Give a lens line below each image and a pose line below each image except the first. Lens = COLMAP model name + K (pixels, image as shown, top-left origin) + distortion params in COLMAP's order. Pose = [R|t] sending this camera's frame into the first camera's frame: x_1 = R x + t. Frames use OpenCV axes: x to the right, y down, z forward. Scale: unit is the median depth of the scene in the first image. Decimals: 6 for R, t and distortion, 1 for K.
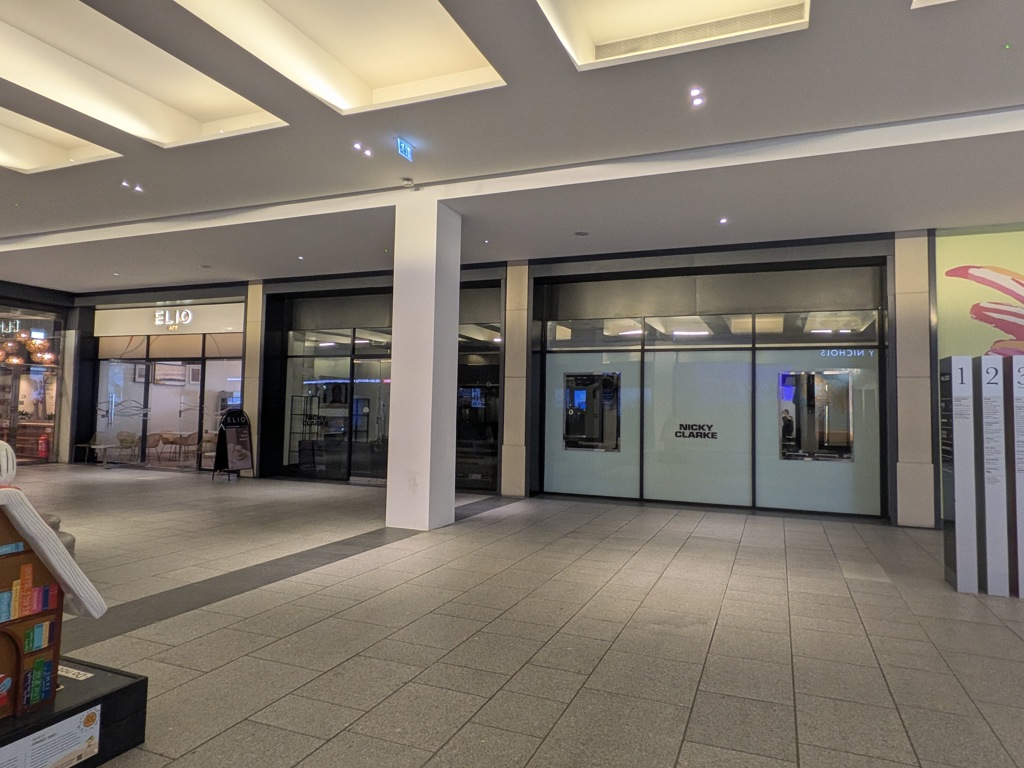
lens RADIAL K [[652.7, 0, 512.5], [0, 652.7, 370.2], [0, 0, 1]] dist [0.006906, -0.001832]
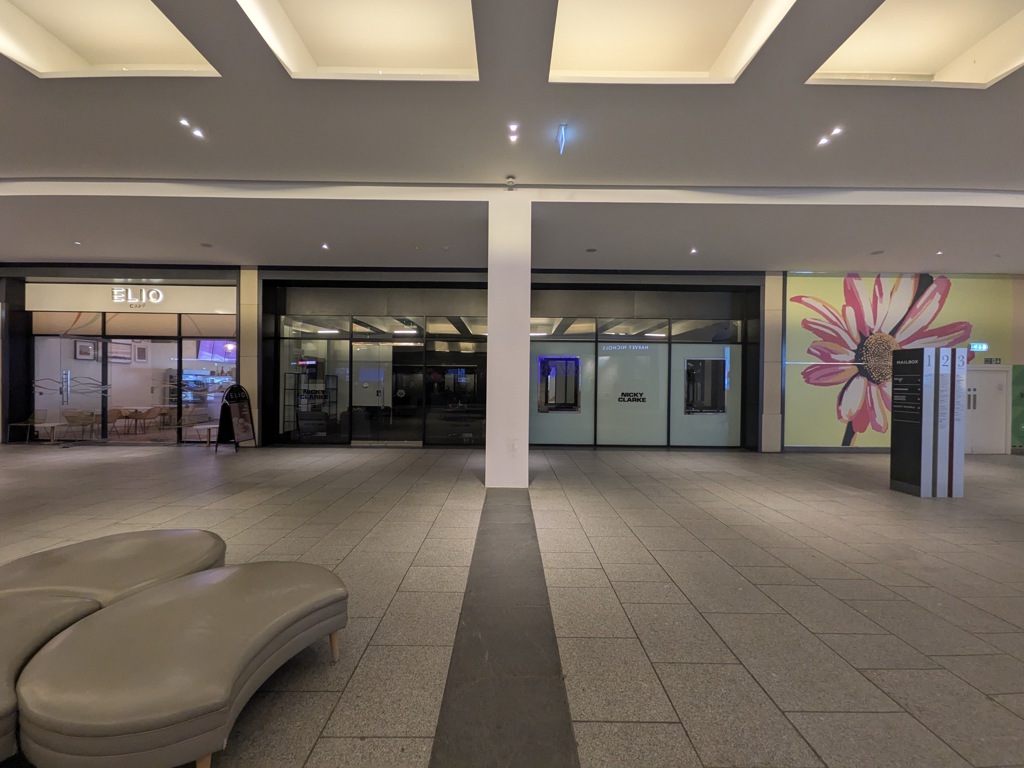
lens RADIAL K [[405.3, 0, 510.4], [0, 405.3, 386.6], [0, 0, 1]] dist [0.006898, -0.001001]
pose [[0.923599, -0.011899, 0.383175, -0.337055], [-0.015977, 0.997455, 0.069485, 0.010167], [-0.383027, -0.070298, 0.921058, 0.270227]]
